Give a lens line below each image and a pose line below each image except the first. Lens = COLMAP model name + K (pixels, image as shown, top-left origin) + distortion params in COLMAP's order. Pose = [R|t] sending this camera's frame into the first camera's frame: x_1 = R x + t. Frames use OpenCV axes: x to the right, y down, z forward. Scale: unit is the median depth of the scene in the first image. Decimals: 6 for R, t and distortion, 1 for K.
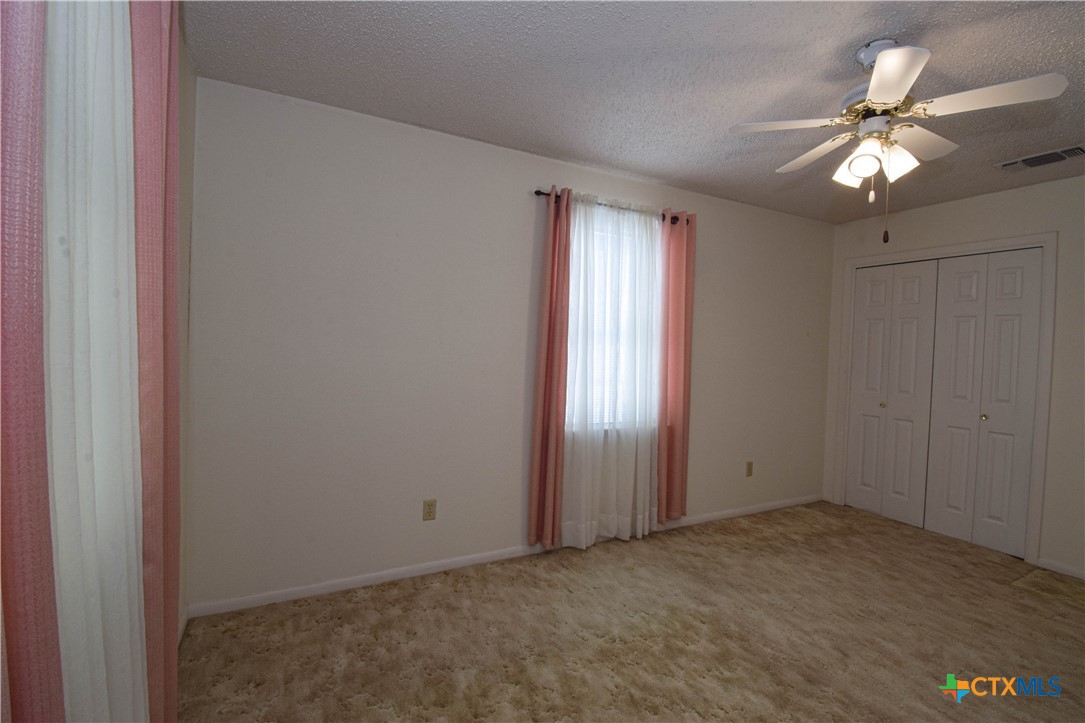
lens RADIAL K [[480.9, 0, 546.8], [0, 480.9, 358.6], [0, 0, 1]] dist [0.022718, -0.027682]
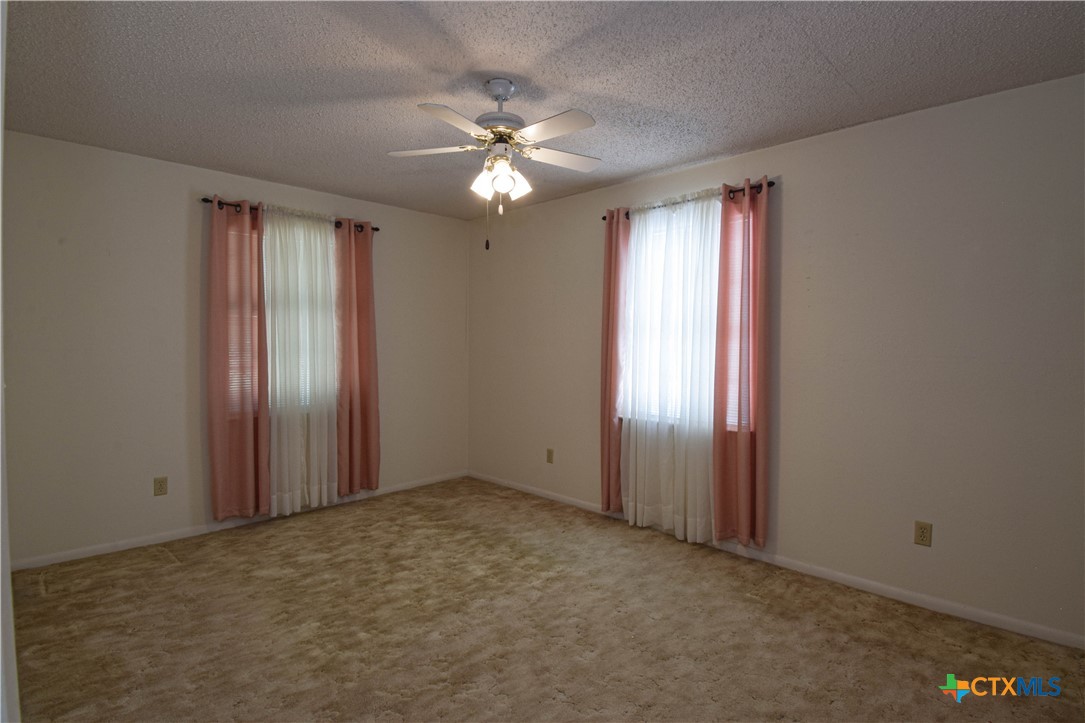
lens RADIAL K [[544.6, 0, 542.5], [0, 544.6, 361.5], [0, 0, 1]] dist [-0.002078, -0.000807]
pose [[0.310555, 0.004603, -0.950544, 1.169357], [-0.019778, 0.999803, -0.001620, 0.024044], [0.950350, 0.019303, 0.310585, 0.401242]]
